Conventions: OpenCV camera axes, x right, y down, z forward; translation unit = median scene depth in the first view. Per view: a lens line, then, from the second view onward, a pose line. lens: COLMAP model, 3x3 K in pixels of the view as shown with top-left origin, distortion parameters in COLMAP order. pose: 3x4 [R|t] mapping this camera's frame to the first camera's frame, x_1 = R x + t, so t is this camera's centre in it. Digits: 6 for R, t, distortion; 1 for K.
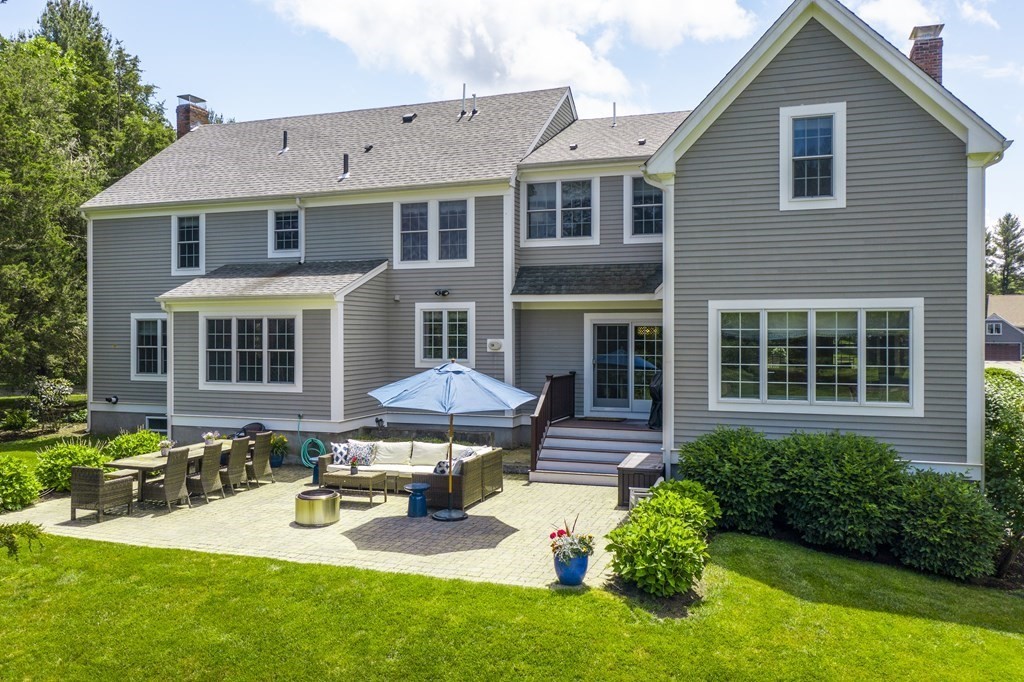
lens RADIAL K [[821.2, 0, 514.8], [0, 821.2, 334.5], [0, 0, 1]] dist [-0.000448, 0.006503]
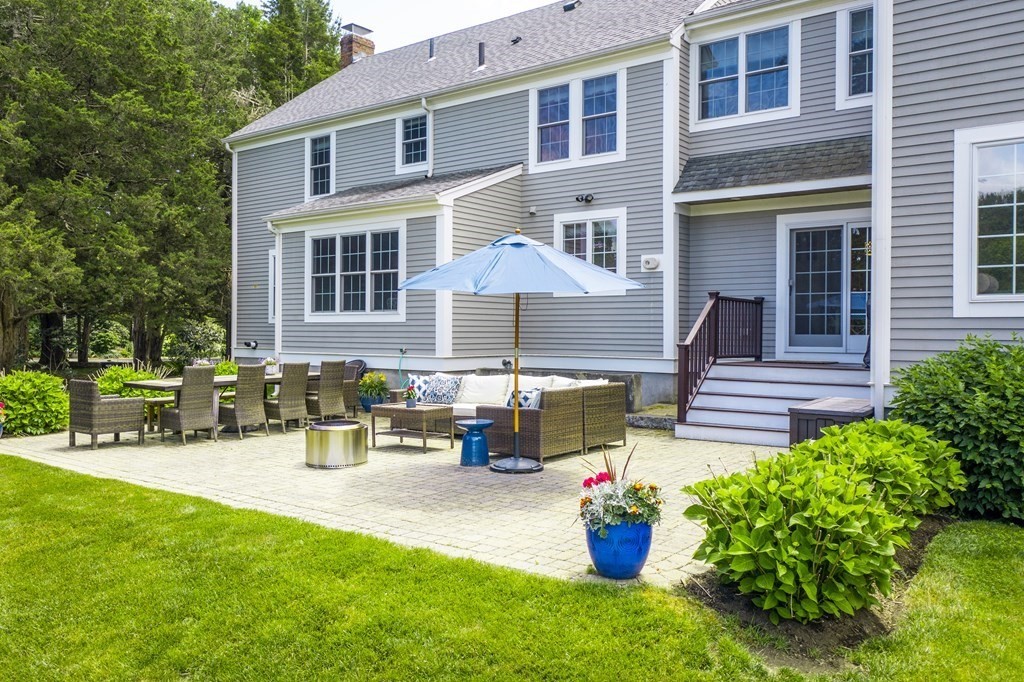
lens RADIAL K [[821.2, 0, 514.8], [0, 821.2, 334.5], [0, 0, 1]] dist [-0.000448, 0.006503]
pose [[0.951990, 0.006091, -0.306070, 0.089952], [-0.006458, 0.999979, -0.000185, 0.082265], [0.306062, 0.002153, 0.952009, 0.263737]]
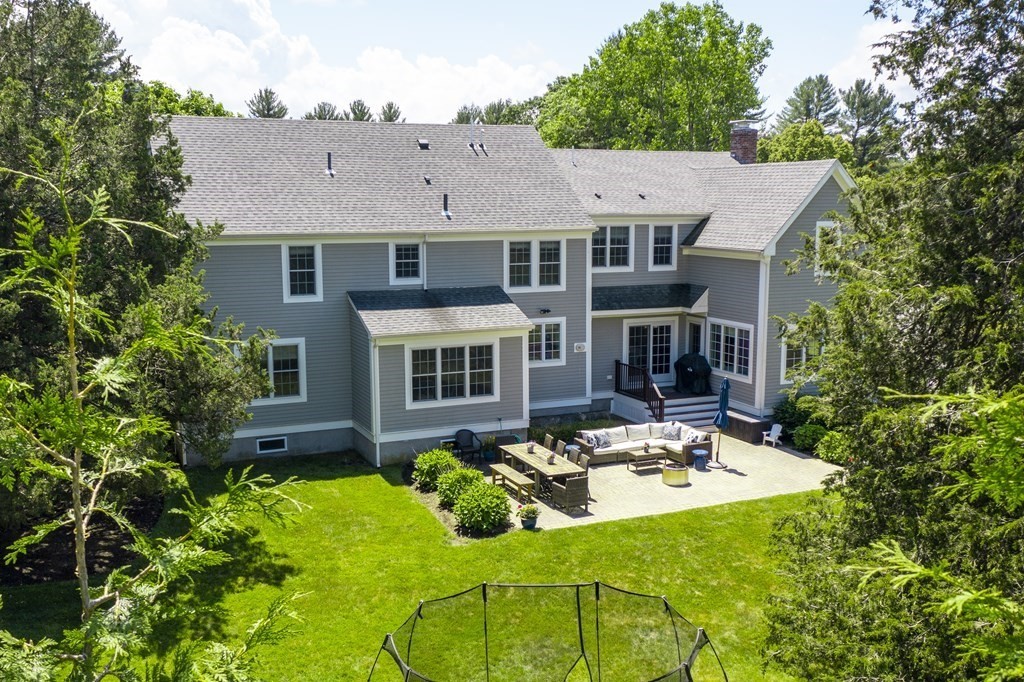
lens RADIAL K [[1000.4, 0, 536.8], [0, 1000.4, 342.7], [0, 0, 1]] dist [0.000170, 0.003566]
pose [[0.714779, -0.097603, 0.692506, -1.291162], [0.002351, 0.990543, 0.137182, -0.234994], [-0.699347, -0.096426, 0.708249, -0.145452]]
